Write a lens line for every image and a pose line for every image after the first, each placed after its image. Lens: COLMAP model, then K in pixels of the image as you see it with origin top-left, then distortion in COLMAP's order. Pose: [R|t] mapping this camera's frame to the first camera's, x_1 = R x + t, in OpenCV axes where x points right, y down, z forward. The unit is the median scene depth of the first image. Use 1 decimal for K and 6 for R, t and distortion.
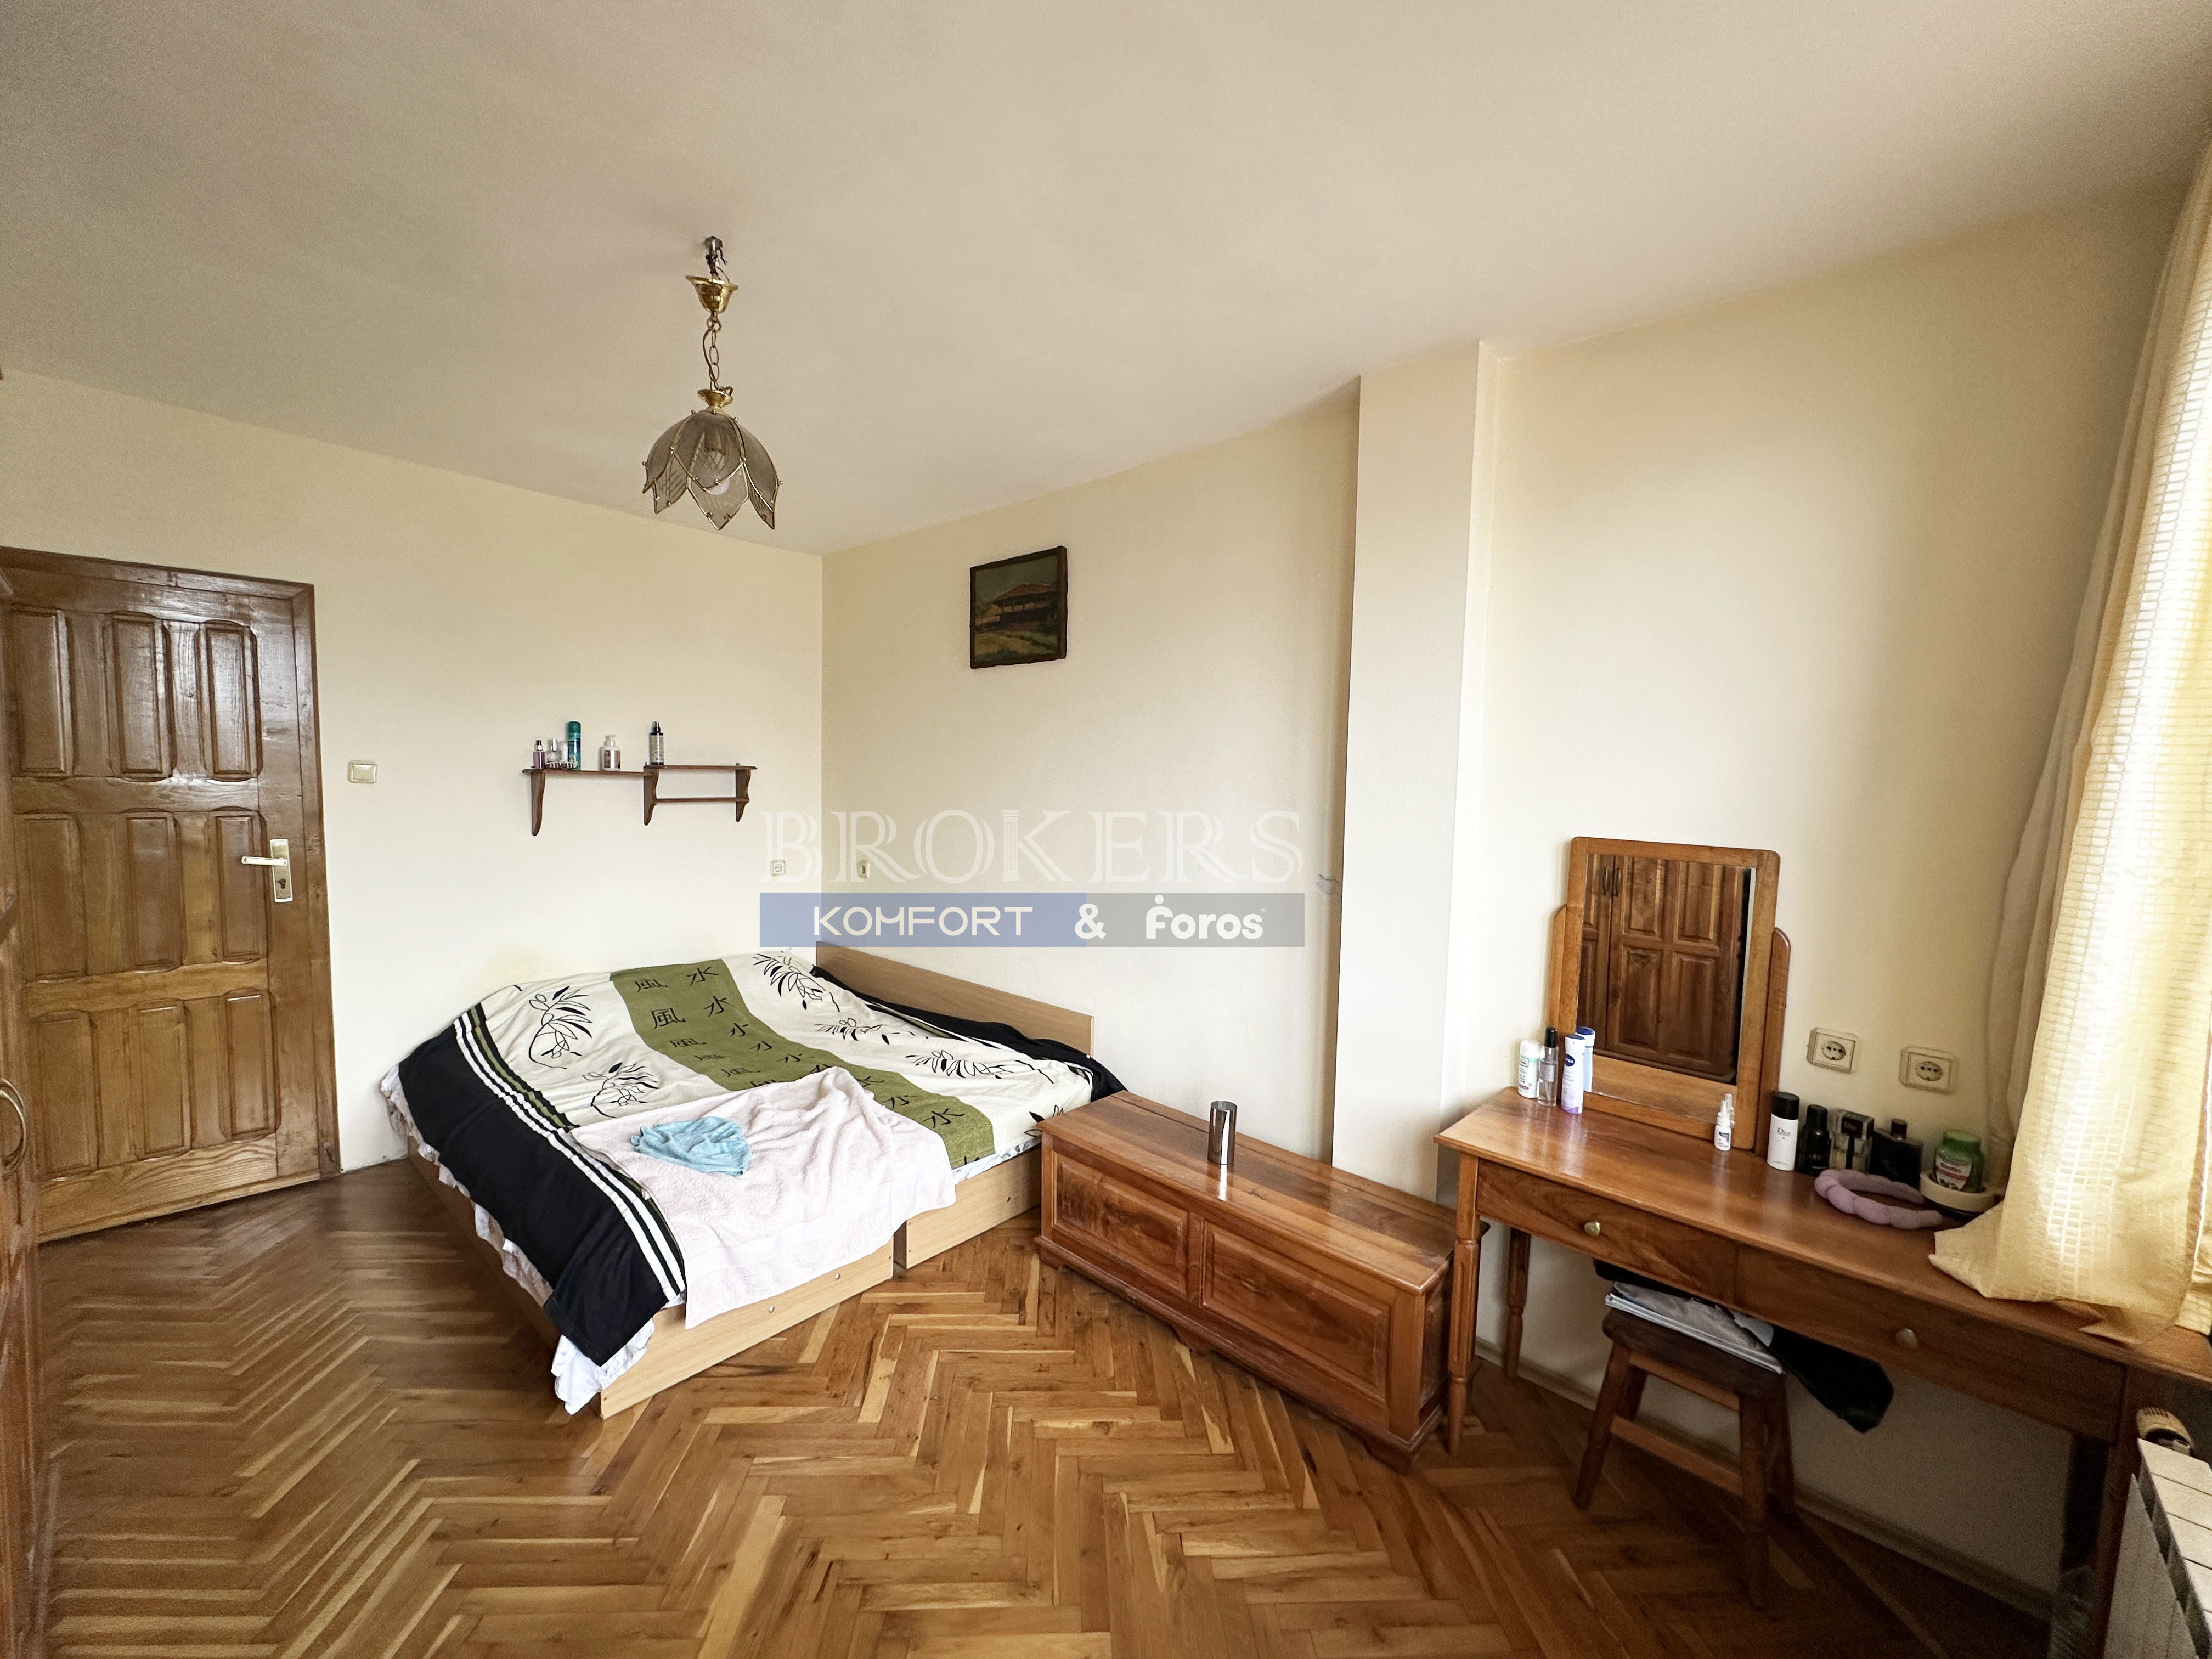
lens RADIAL K [[886.6, 0, 1100.8], [0, 886.6, 830.1], [0, 0, 1]] dist [0.000107, -0.000040]
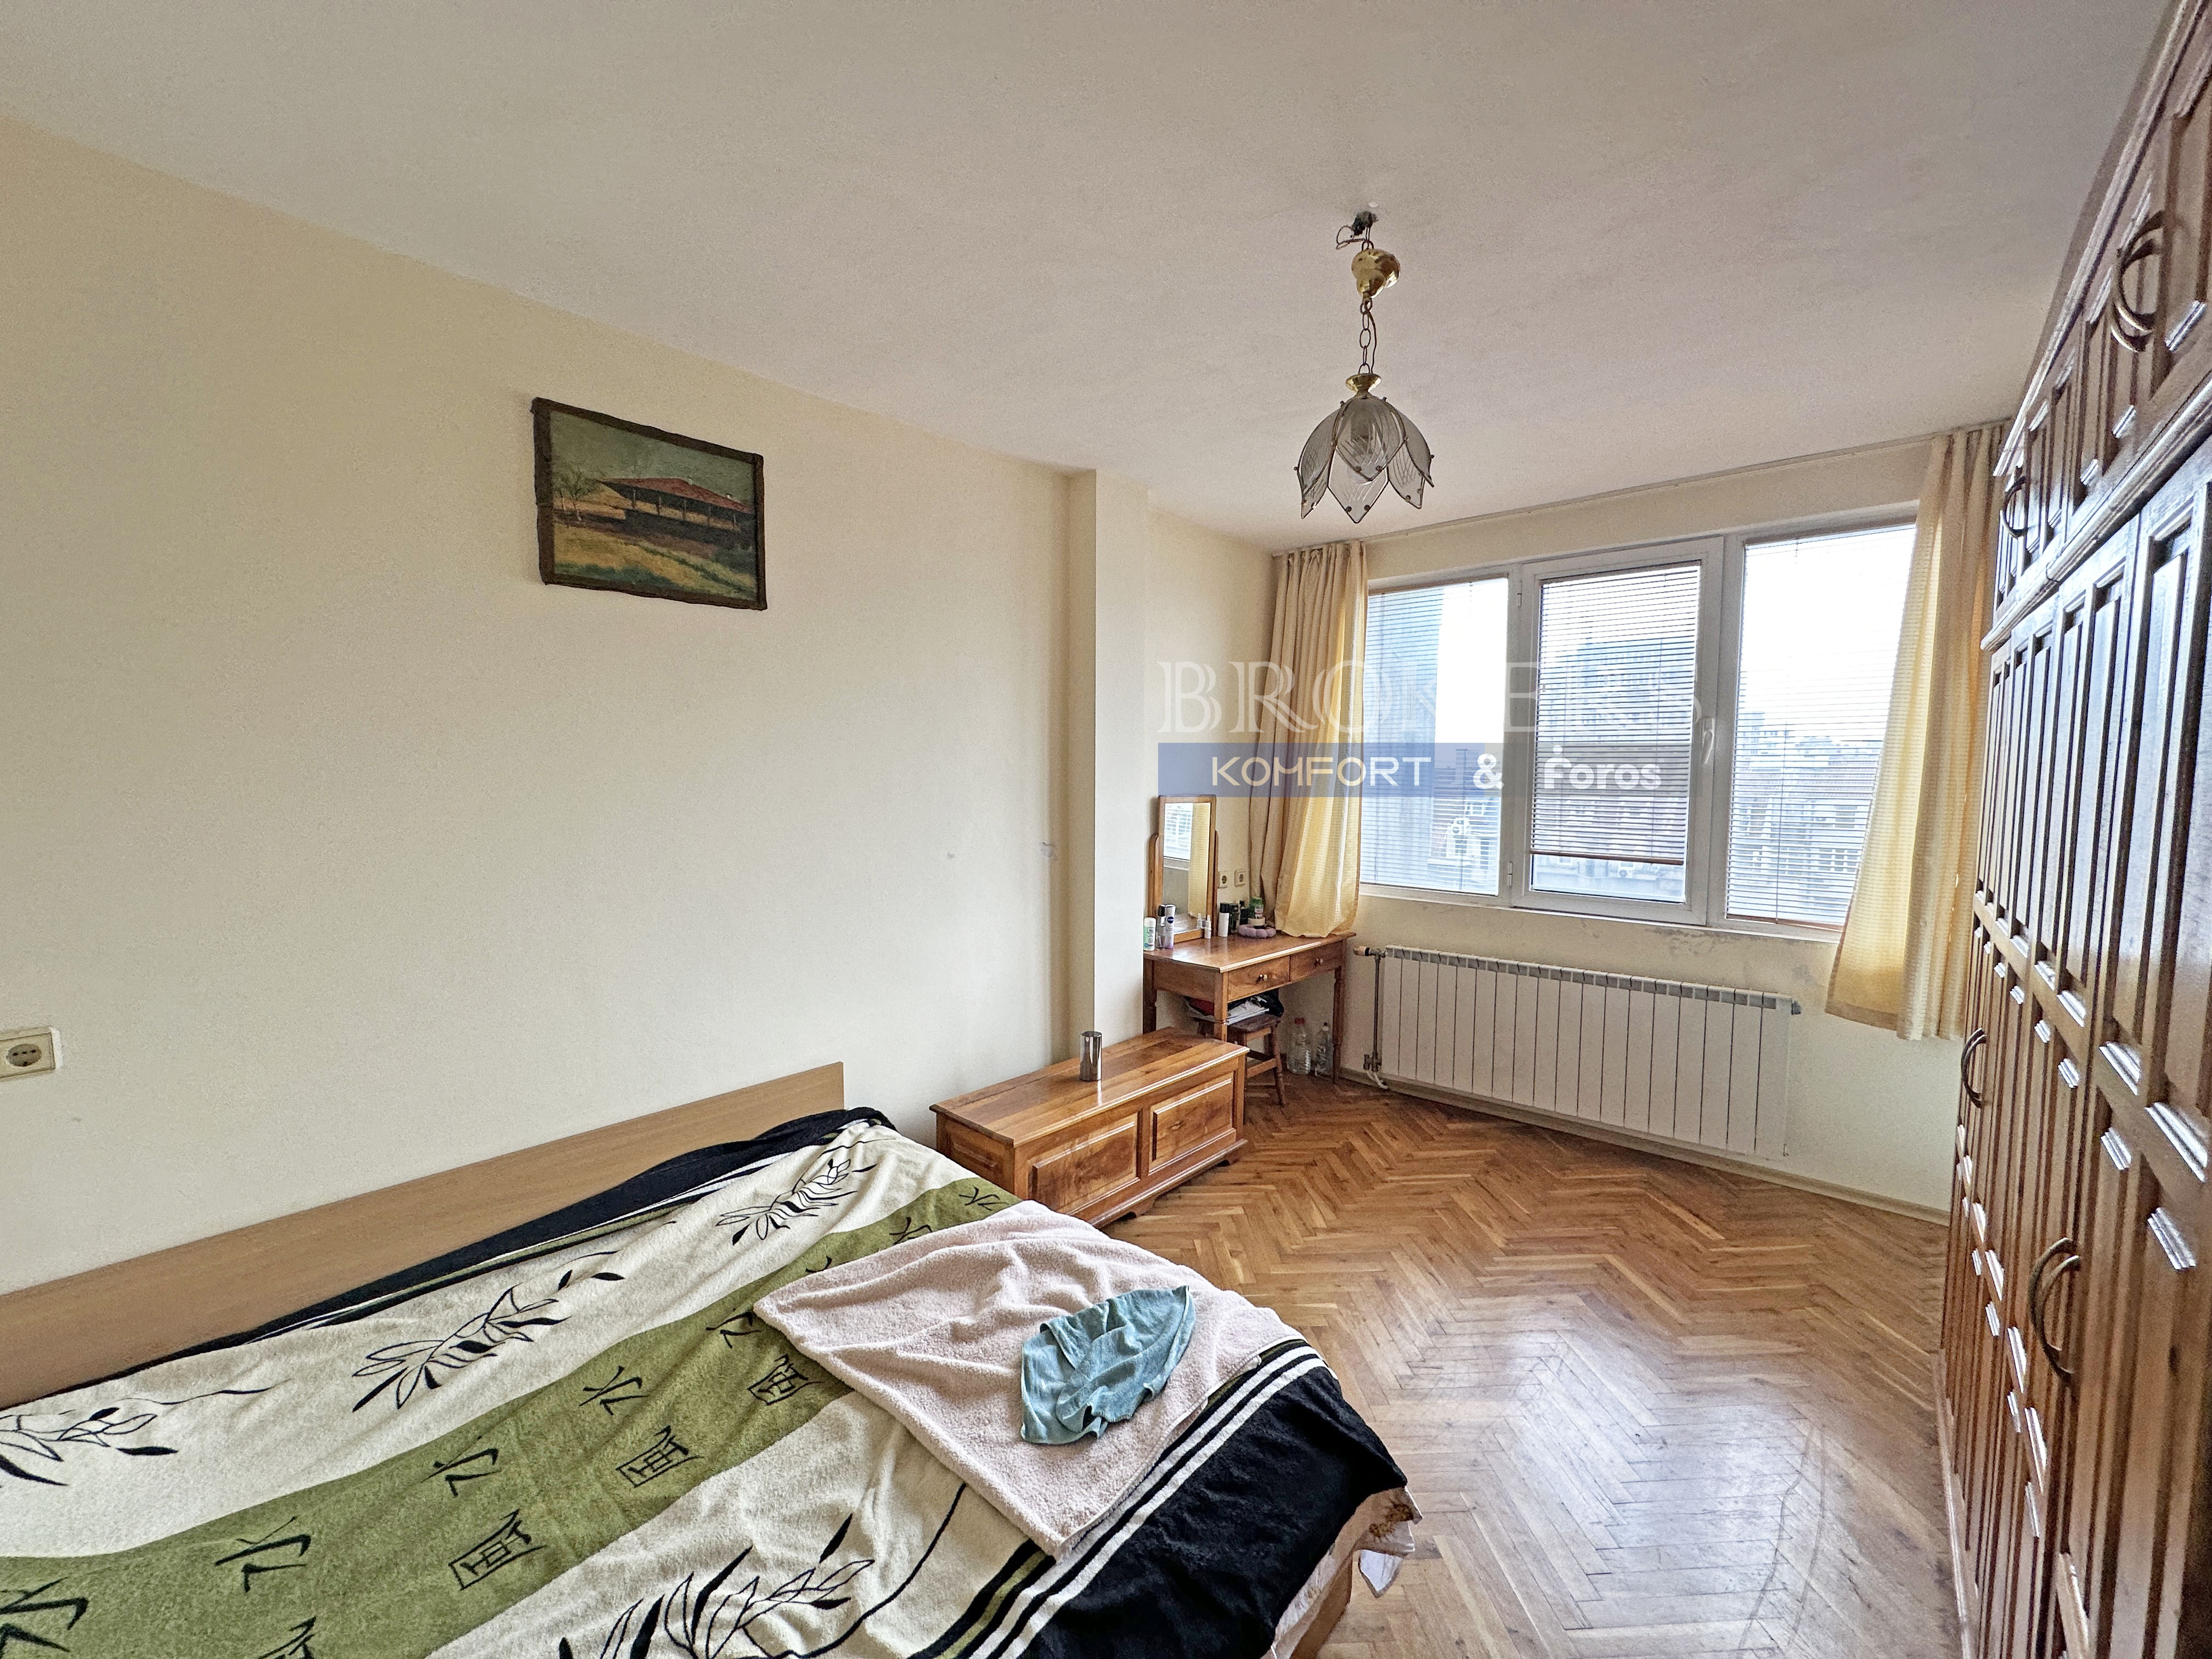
lens RADIAL K [[886.6, 0, 1100.8], [0, 886.6, 830.1], [0, 0, 1]] dist [0.000107, -0.000040]
pose [[-0.019078, -0.092199, 0.995558, -0.829378], [0.065651, 0.993475, 0.093264, -0.065216], [-0.997660, 0.067139, -0.012901, 0.770786]]
